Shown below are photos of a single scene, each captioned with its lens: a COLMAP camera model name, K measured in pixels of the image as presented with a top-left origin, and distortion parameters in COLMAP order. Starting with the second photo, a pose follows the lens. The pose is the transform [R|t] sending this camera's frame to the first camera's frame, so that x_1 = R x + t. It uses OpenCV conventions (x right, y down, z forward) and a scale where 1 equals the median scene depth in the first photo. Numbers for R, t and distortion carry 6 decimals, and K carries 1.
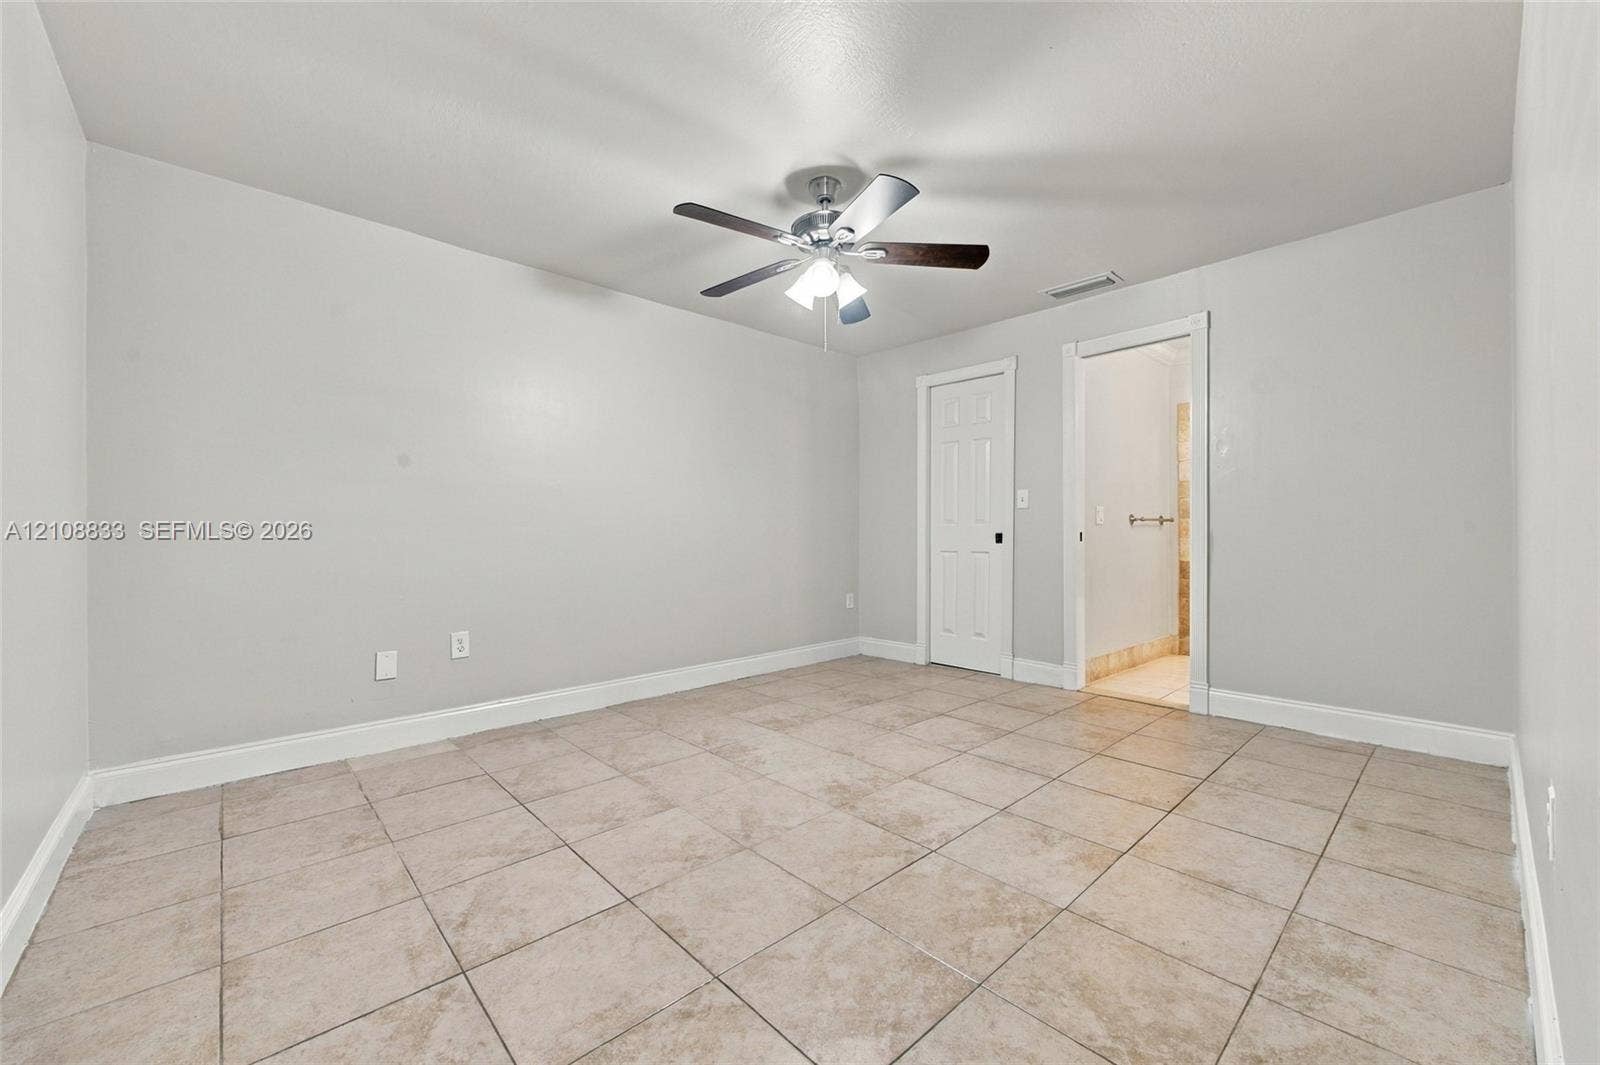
lens RADIAL K [[634.9, 0, 789.7], [0, 634.9, 532.6], [0, 0, 1]] dist [0.007416, -0.001315]
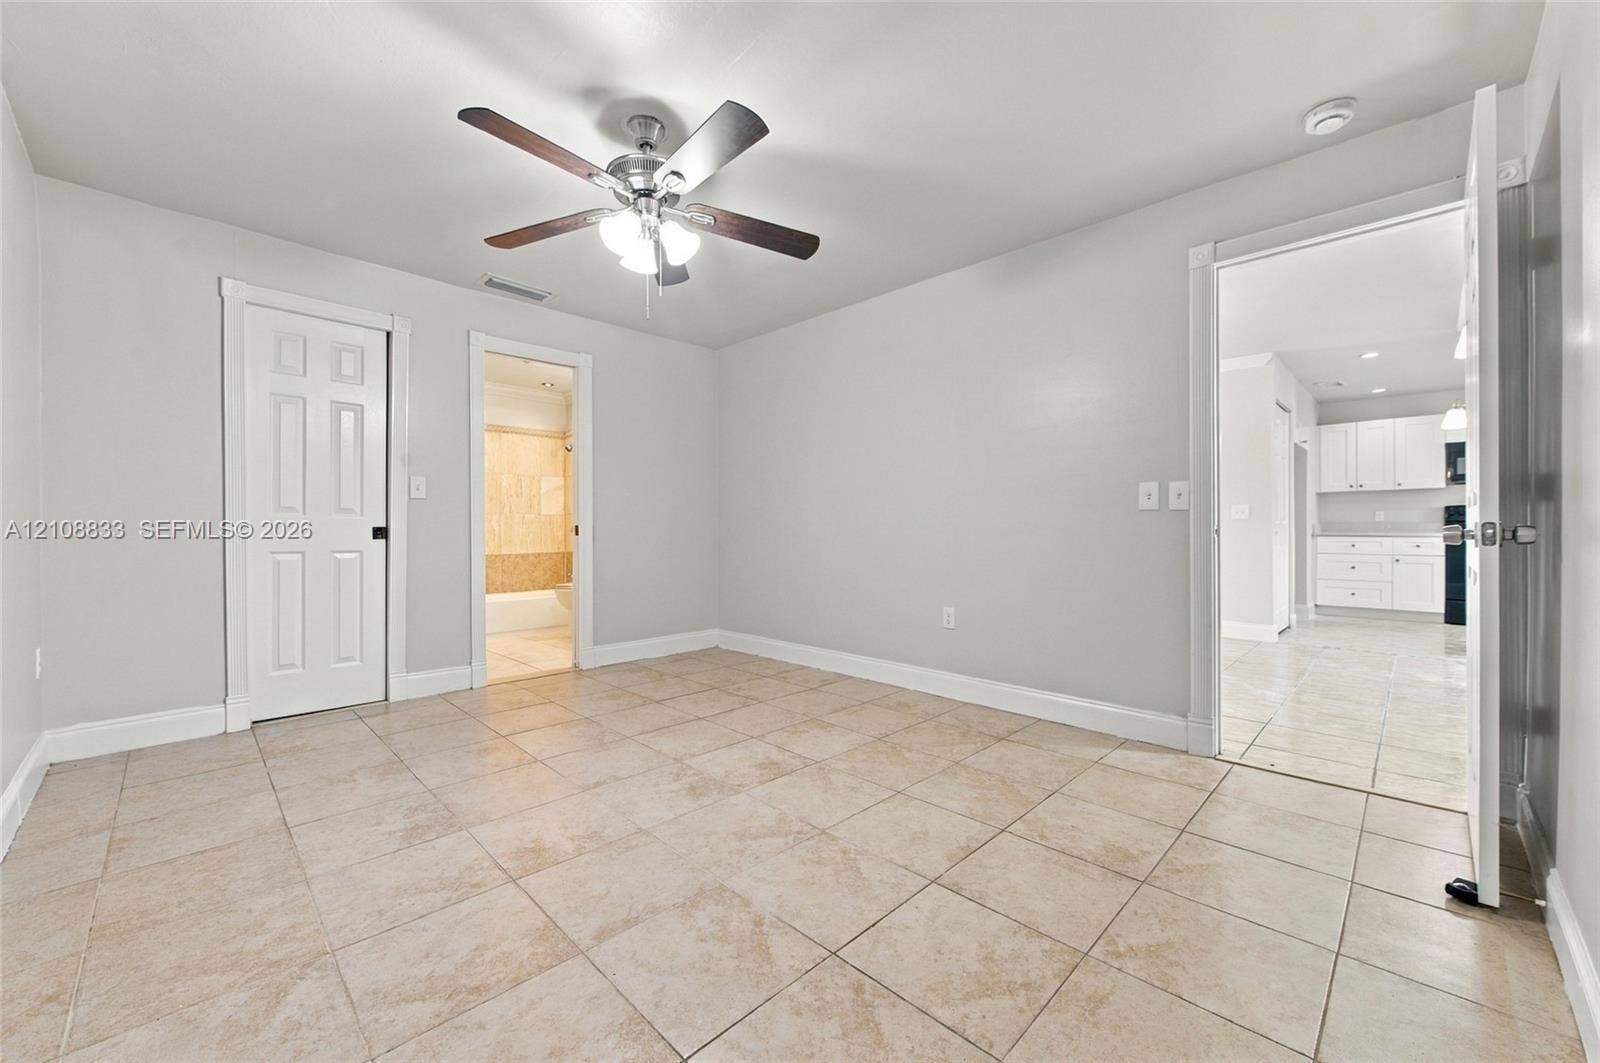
lens RADIAL K [[634.9, 0, 795.9], [0, 634.9, 529.9], [0, 0, 1]] dist [0.007416, -0.001315]
pose [[-0.062497, 0.003299, 0.998040, -0.936745], [-0.001046, 0.999994, -0.003371, 0.013076], [-0.998045, -0.001255, -0.062493, 0.955289]]
